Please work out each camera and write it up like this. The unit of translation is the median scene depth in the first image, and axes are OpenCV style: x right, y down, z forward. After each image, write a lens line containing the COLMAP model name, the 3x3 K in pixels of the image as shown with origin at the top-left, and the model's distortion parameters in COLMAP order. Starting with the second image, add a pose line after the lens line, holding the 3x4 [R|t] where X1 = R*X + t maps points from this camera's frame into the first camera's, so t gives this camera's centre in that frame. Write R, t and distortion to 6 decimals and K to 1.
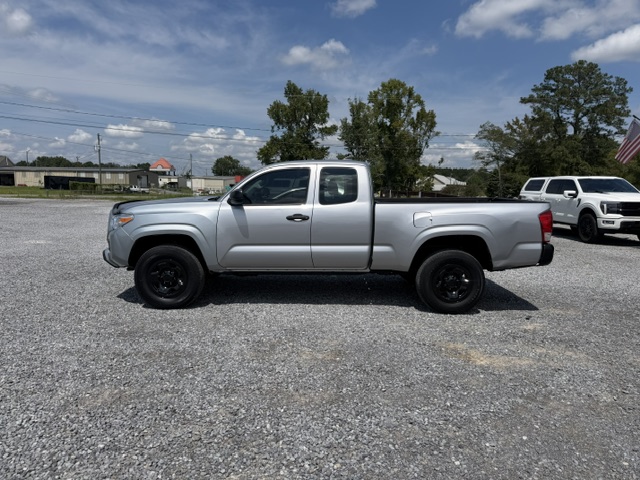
lens RADIAL K [[483.5, 0, 320.0], [0, 483.5, 240.0], [0, 0, 1]] dist [-0.009049, -0.003492]
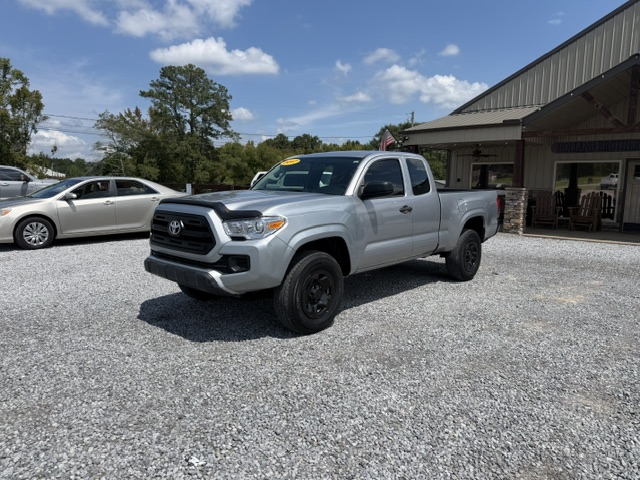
lens RADIAL K [[470.0, 0, 320.5], [0, 470.0, 257.0], [0, 0, 1]] dist [-0.002394, -0.010945]
pose [[0.666051, -0.112411, 0.737387, -0.101801], [0.071122, 0.993646, 0.087235, -0.005162], [-0.742508, -0.005658, 0.669813, 0.051193]]
